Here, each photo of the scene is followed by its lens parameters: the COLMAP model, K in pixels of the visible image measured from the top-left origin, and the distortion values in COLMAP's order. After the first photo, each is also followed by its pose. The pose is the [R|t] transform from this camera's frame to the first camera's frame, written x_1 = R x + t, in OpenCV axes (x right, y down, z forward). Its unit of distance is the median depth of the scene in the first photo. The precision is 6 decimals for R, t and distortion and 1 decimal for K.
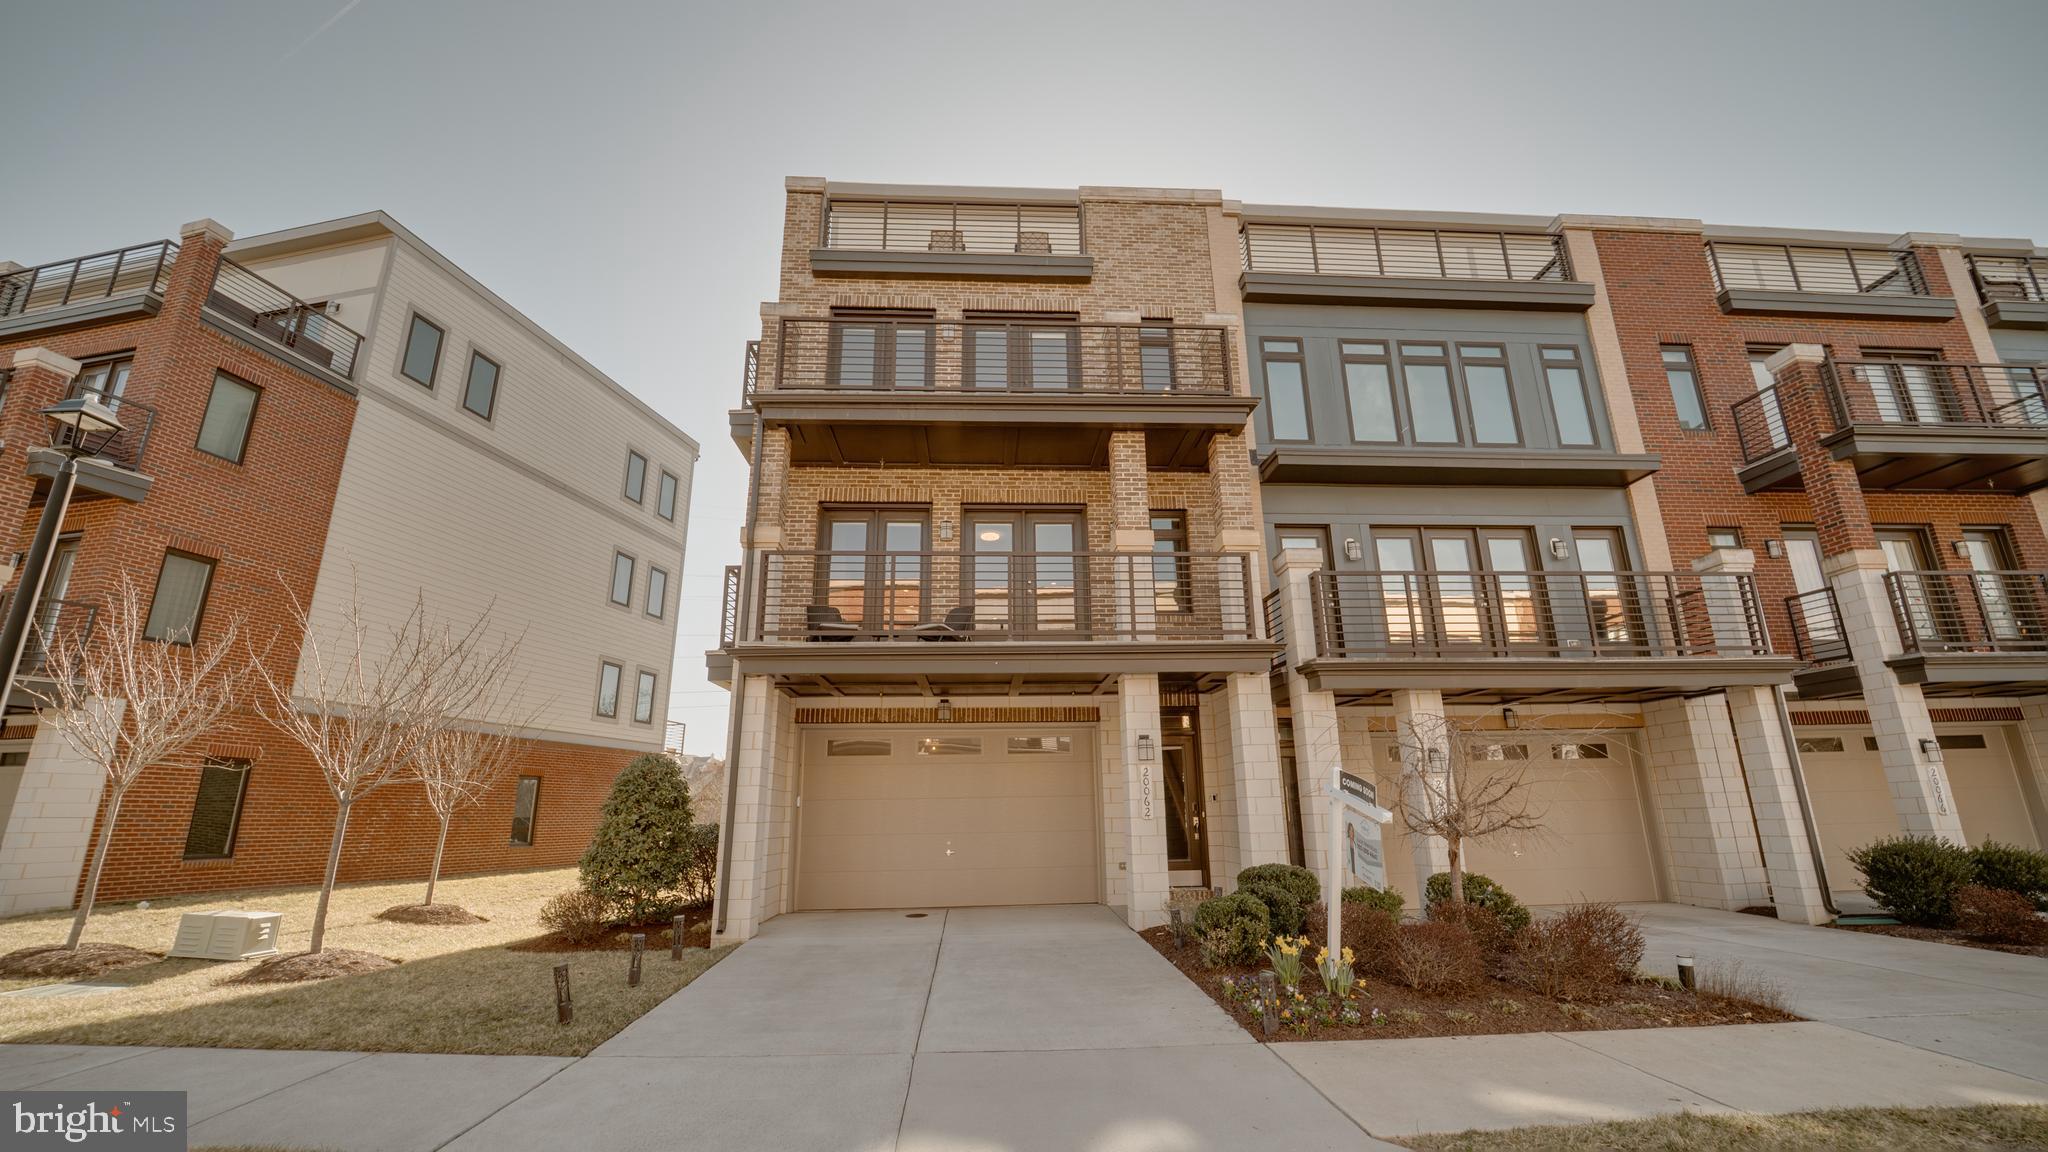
lens RADIAL K [[827.7, 0, 1032.1], [0, 827.7, 581.3], [0, 0, 1]] dist [-0.026488, -0.000309]
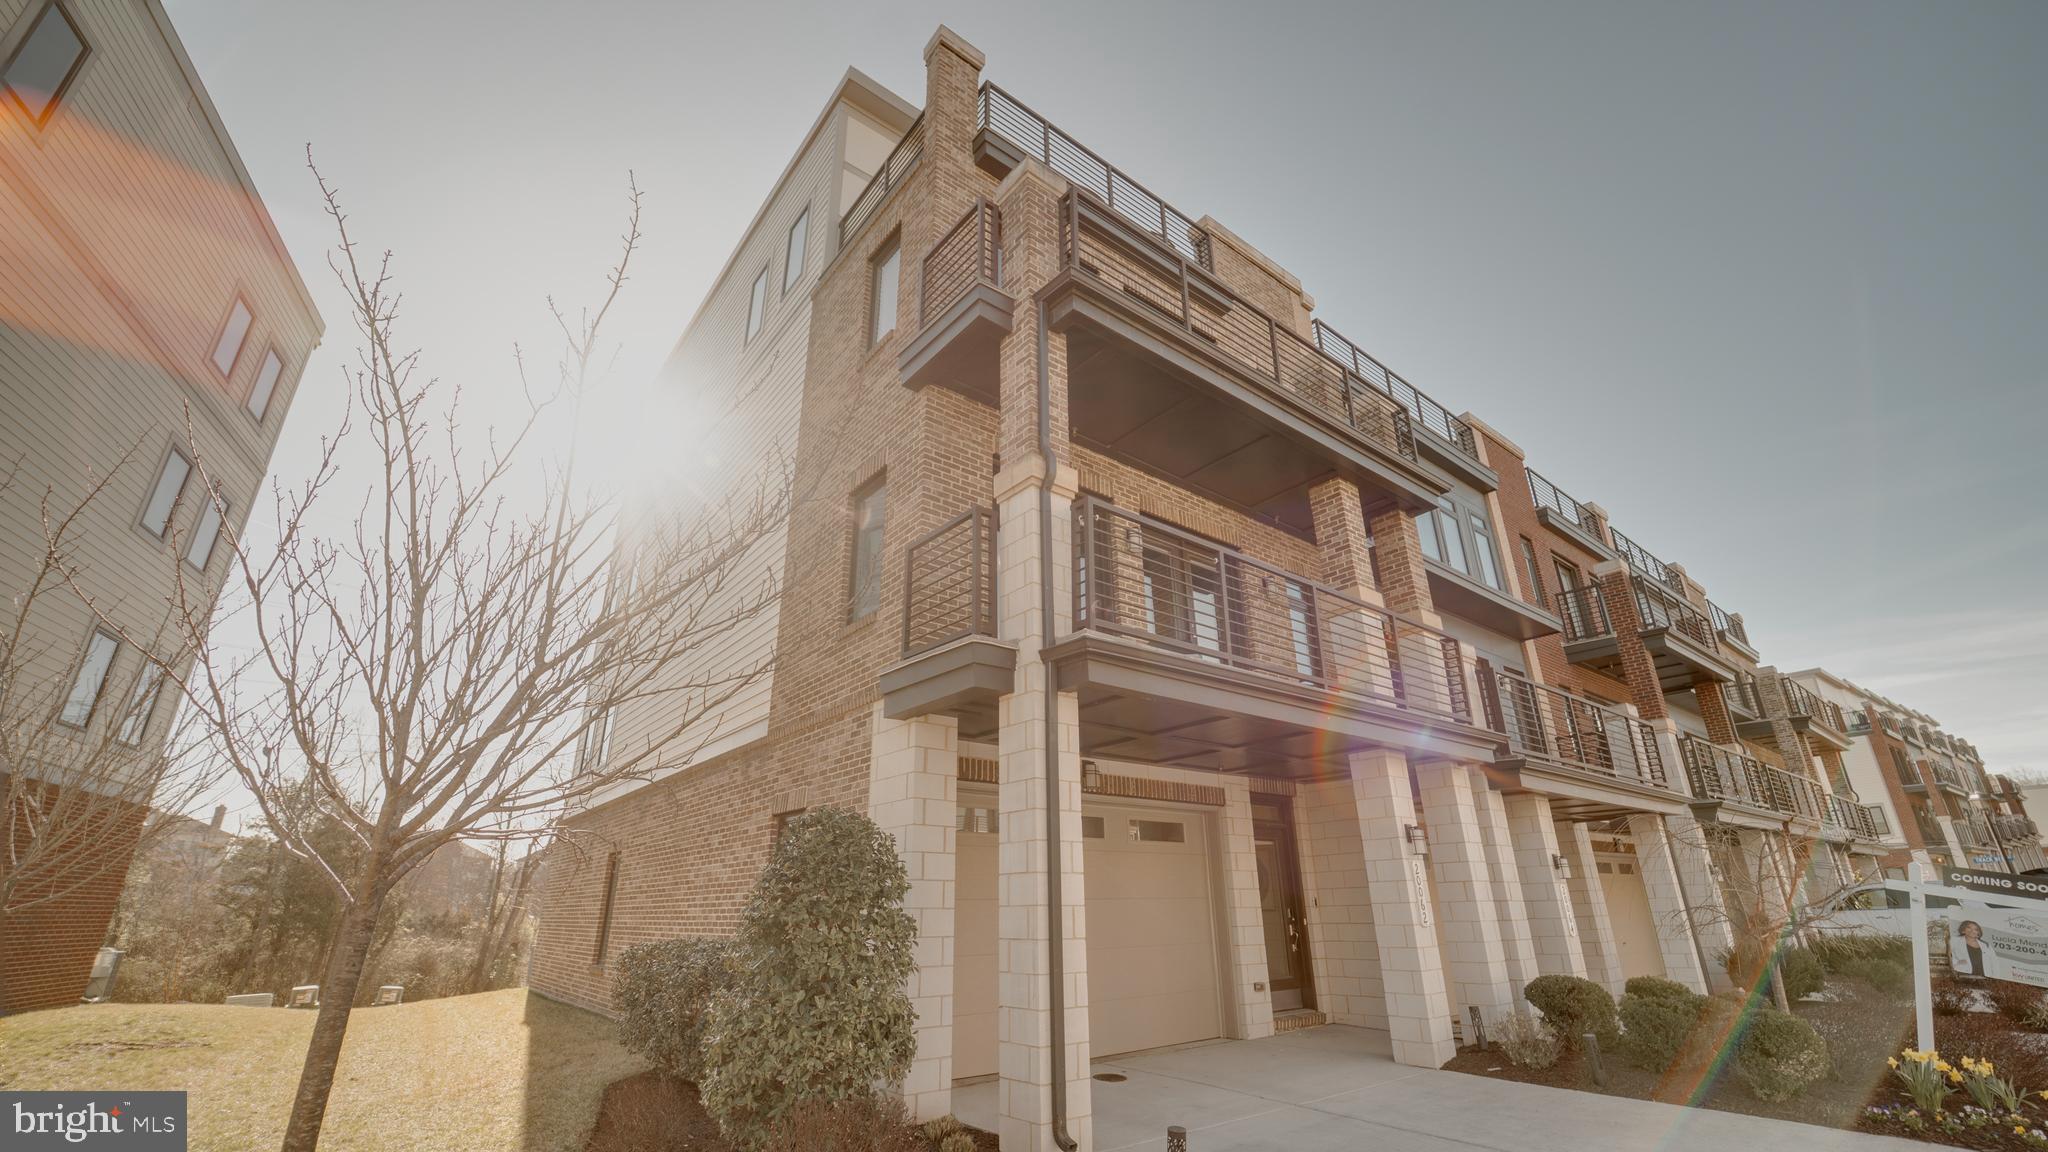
lens RADIAL K [[827.7, 0, 1032.1], [0, 827.7, 581.3], [0, 0, 1]] dist [-0.026488, -0.000309]
pose [[0.821768, 0.217327, 0.526750, -0.574226], [-0.155978, 0.974898, -0.158887, 0.112903], [-0.548058, 0.048406, 0.835039, 0.409613]]
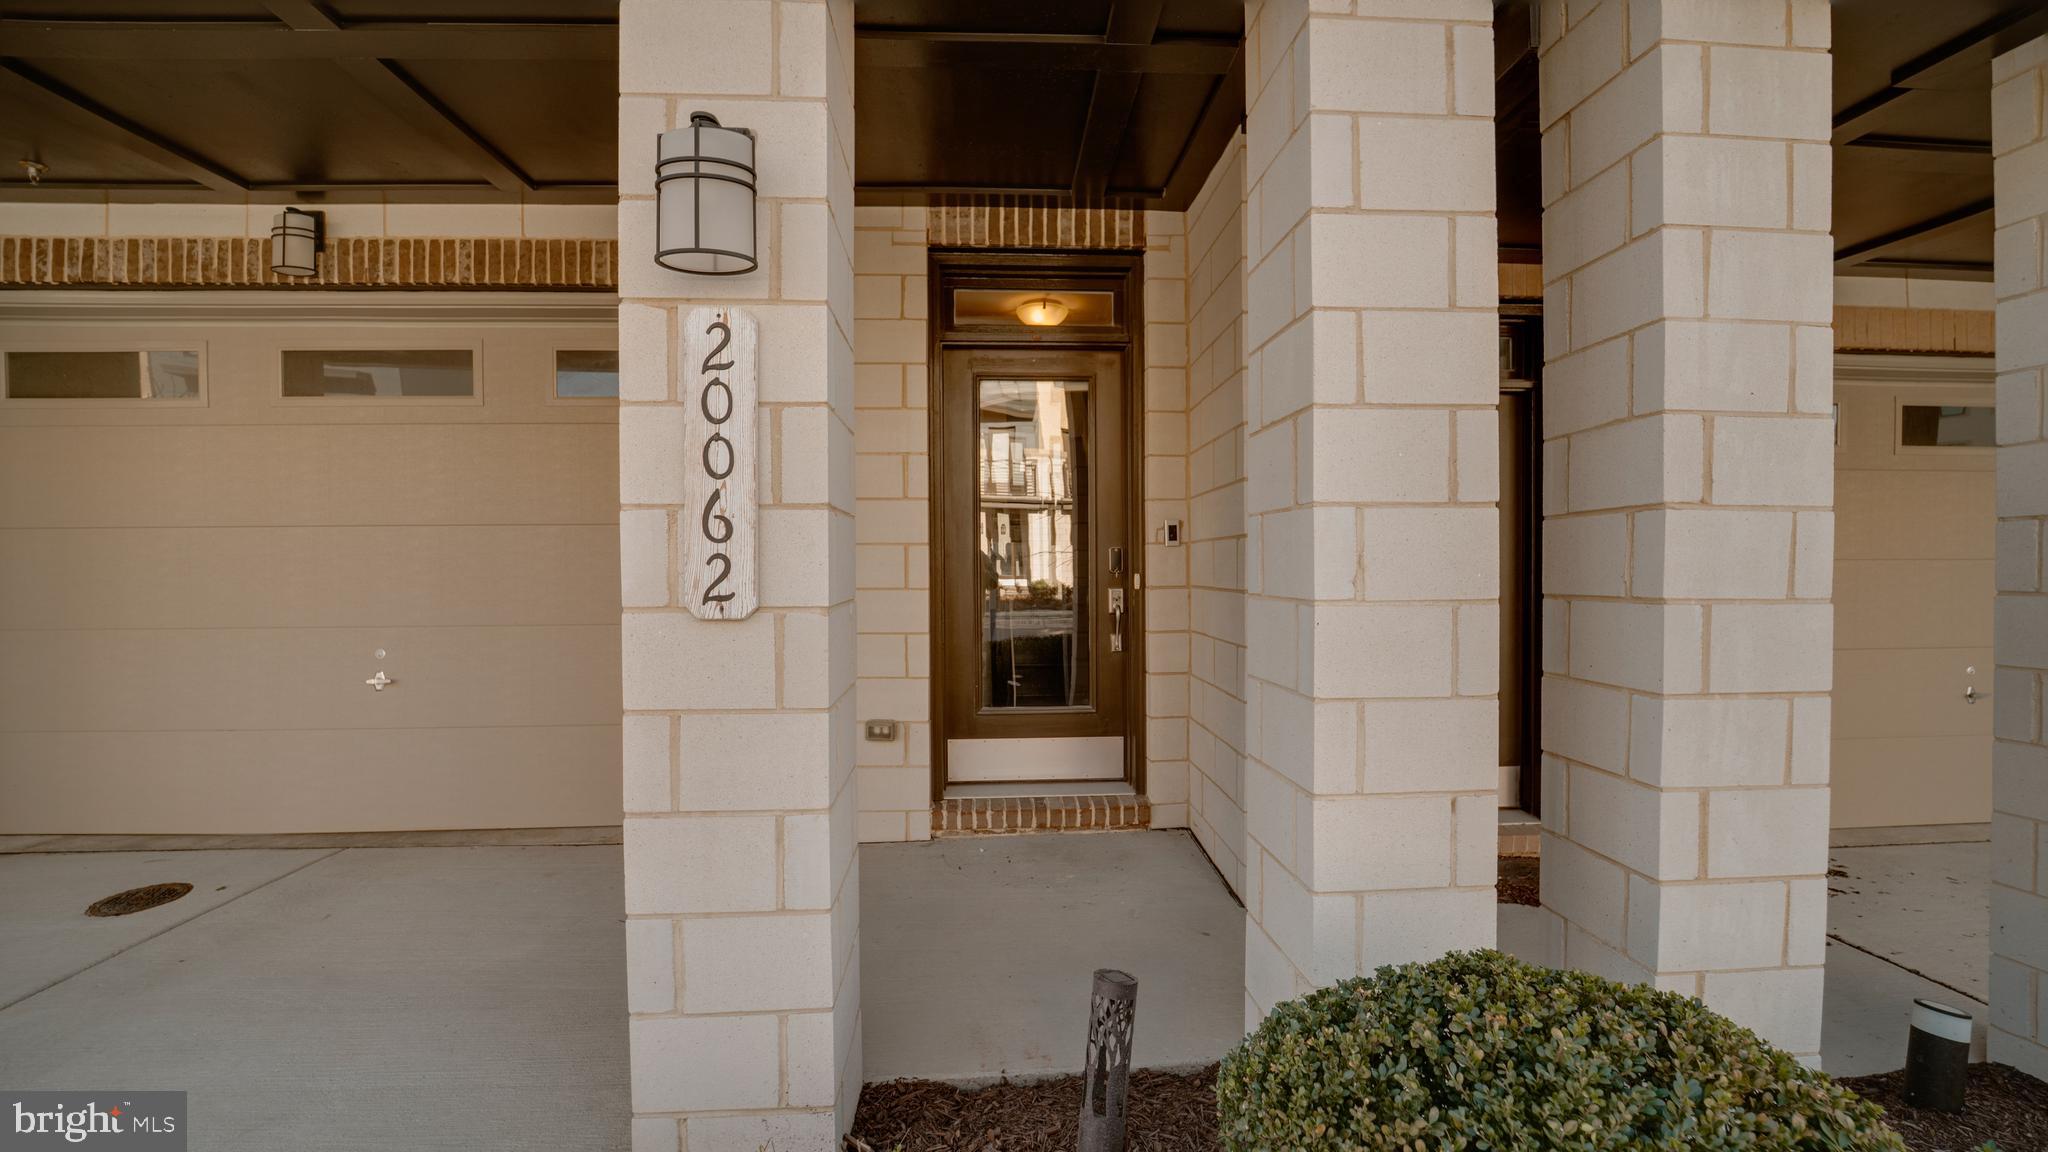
lens RADIAL K [[827.7, 0, 1032.1], [0, 827.7, 581.3], [0, 0, 1]] dist [-0.026488, -0.000309]
pose [[0.999972, 0.007535, -0.000299, 0.165288], [-0.007137, 0.958379, 0.285410, 0.187754], [0.002437, -0.285399, 0.958406, 0.680876]]
